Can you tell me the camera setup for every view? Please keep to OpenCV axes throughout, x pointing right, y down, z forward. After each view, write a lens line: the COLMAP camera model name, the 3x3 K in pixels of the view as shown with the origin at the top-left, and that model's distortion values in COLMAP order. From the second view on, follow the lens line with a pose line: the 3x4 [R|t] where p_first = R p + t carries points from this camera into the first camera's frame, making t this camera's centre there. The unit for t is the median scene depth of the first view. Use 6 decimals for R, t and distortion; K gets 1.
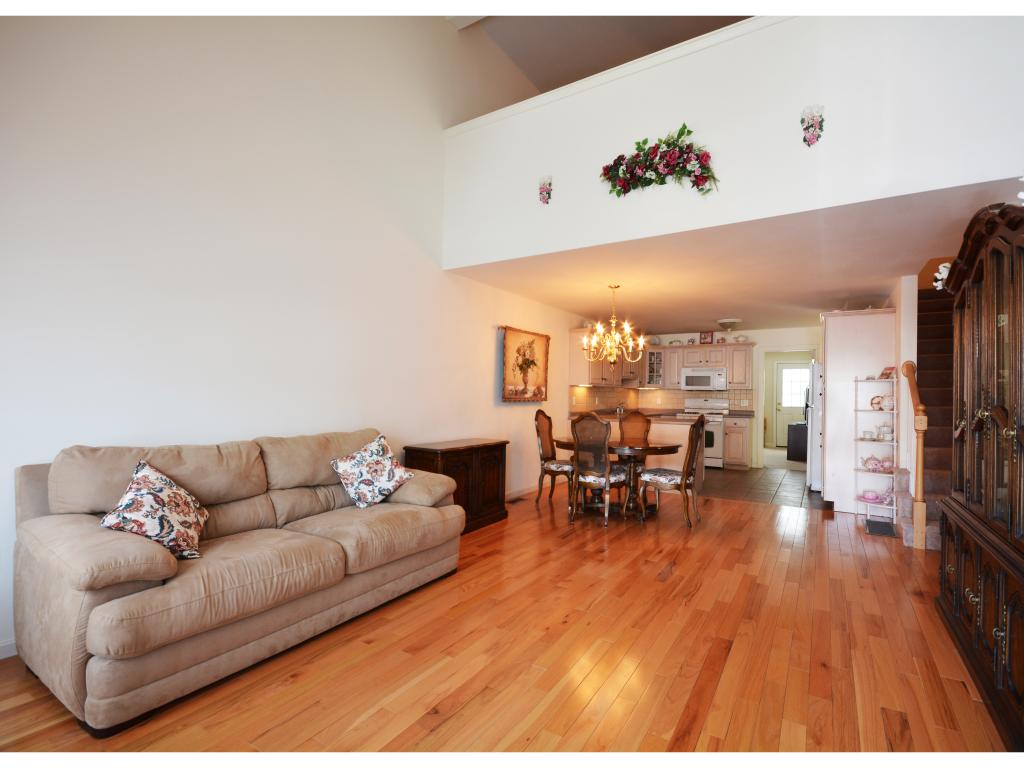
lens RADIAL K [[500.7, 0, 502.0], [0, 500.7, 405.2], [0, 0, 1]] dist [0.001908, 0.000880]
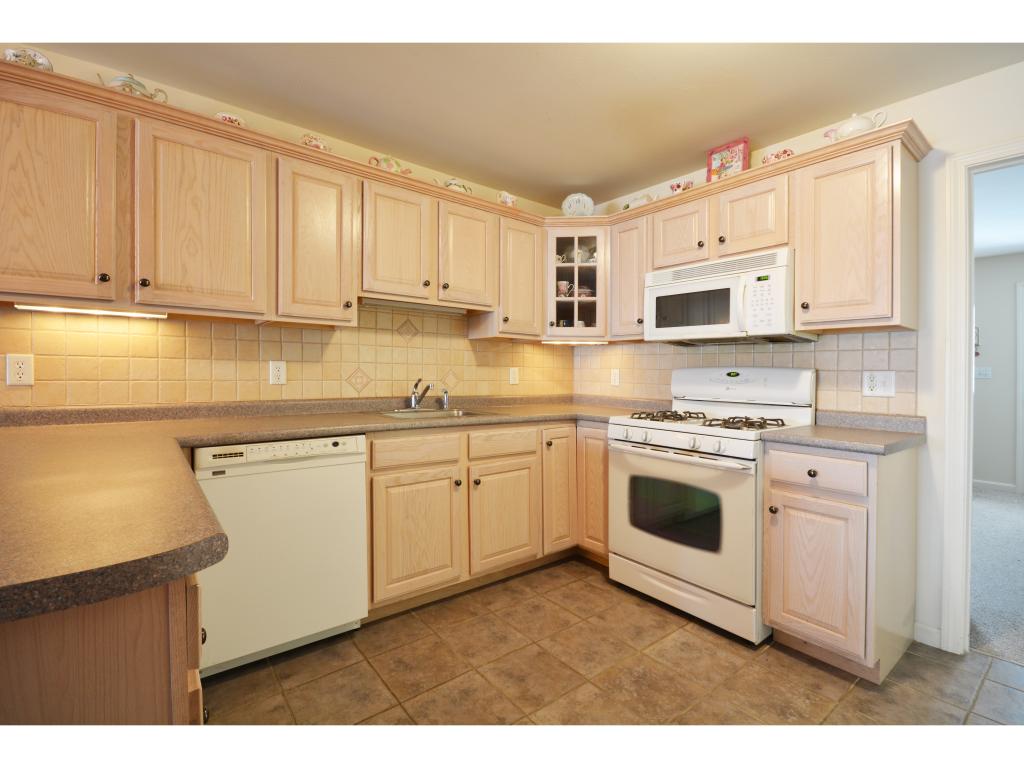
lens RADIAL K [[466.7, 0, 488.5], [0, 466.7, 376.9], [0, 0, 1]] dist [-0.004337, -0.001590]
pose [[0.940666, 0.004104, -0.339308, 0.643801], [-0.009709, 0.999843, -0.014823, -0.004320], [0.339194, 0.017237, 0.940559, 1.208420]]
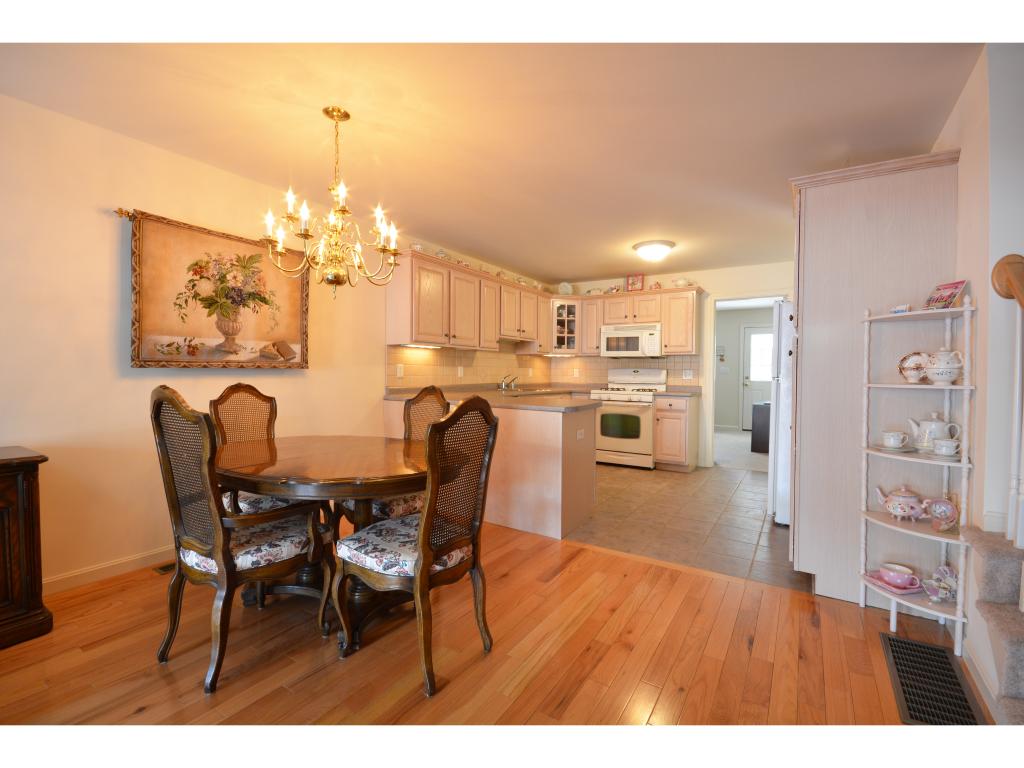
lens RADIAL K [[466.7, 0, 495.2], [0, 466.7, 391.0], [0, 0, 1]] dist [-0.004337, -0.001590]
pose [[0.999875, -0.001094, -0.015783, 0.384845], [0.001408, 0.999802, 0.019856, 0.007878], [0.015758, -0.019876, 0.999678, 0.586649]]
